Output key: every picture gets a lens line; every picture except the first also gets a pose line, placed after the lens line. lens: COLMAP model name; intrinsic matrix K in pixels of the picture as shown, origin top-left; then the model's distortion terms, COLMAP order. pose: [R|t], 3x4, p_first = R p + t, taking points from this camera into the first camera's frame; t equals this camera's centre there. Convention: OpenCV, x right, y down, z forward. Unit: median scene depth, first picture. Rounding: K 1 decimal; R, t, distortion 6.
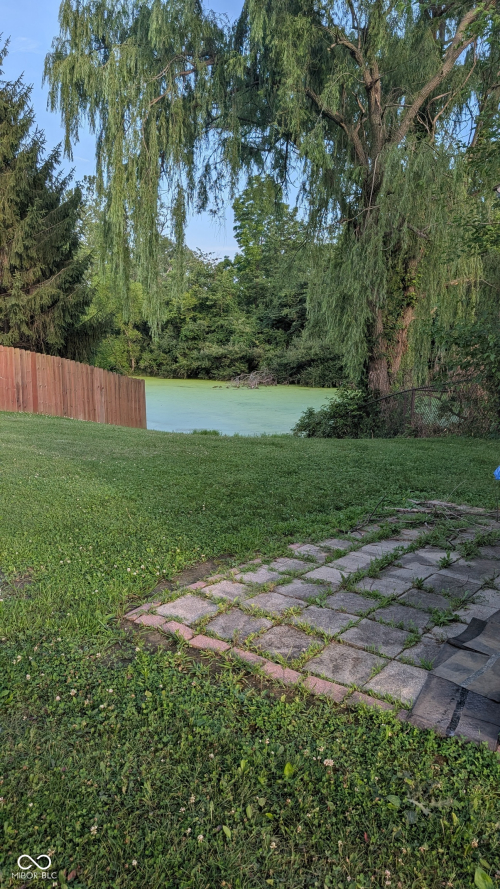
lens RADIAL K [[641.3, 0, 252.0], [0, 641.3, 444.5], [0, 0, 1]] dist [0.005498, -0.002561]
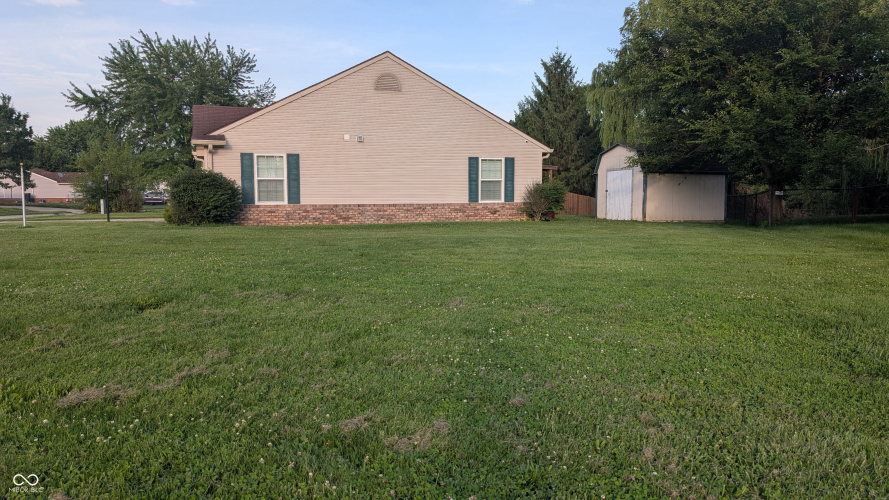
lens RADIAL K [[641.3, 0, 443.1], [0, 641.3, 251.3], [0, 0, 1]] dist [0.005498, -0.002561]
pose [[0.837010, 0.033996, -0.546131, 0.560219], [-0.073415, 0.996021, -0.050516, 0.229871], [0.542241, 0.082377, 0.836175, -1.279927]]
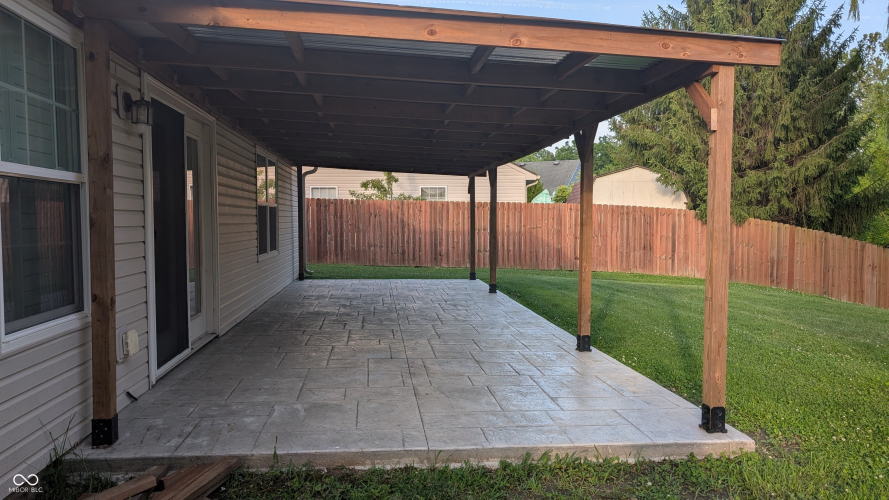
lens RADIAL K [[641.3, 0, 446.7], [0, 641.3, 254.5], [0, 0, 1]] dist [0.005498, -0.002561]
pose [[0.689044, 0.036765, -0.723787, -0.004040], [-0.110250, 0.992406, -0.054549, 0.006701], [0.716285, 0.117384, 0.687864, -0.016277]]
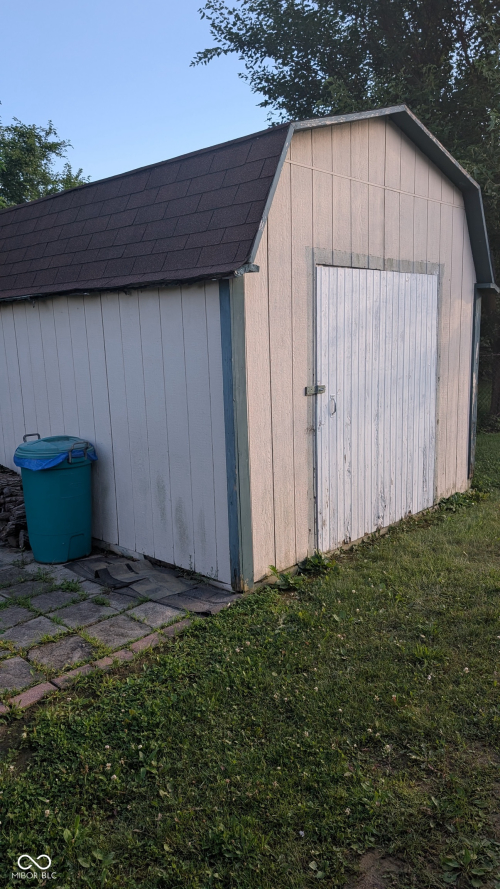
lens RADIAL K [[641.3, 0, 250.5], [0, 641.3, 445.3], [0, 0, 1]] dist [0.005498, -0.002561]
pose [[0.095889, -0.186795, 0.977708, -0.139811], [0.176236, 0.969902, 0.168019, -0.023058], [-0.979666, 0.156196, 0.125923, 0.080795]]
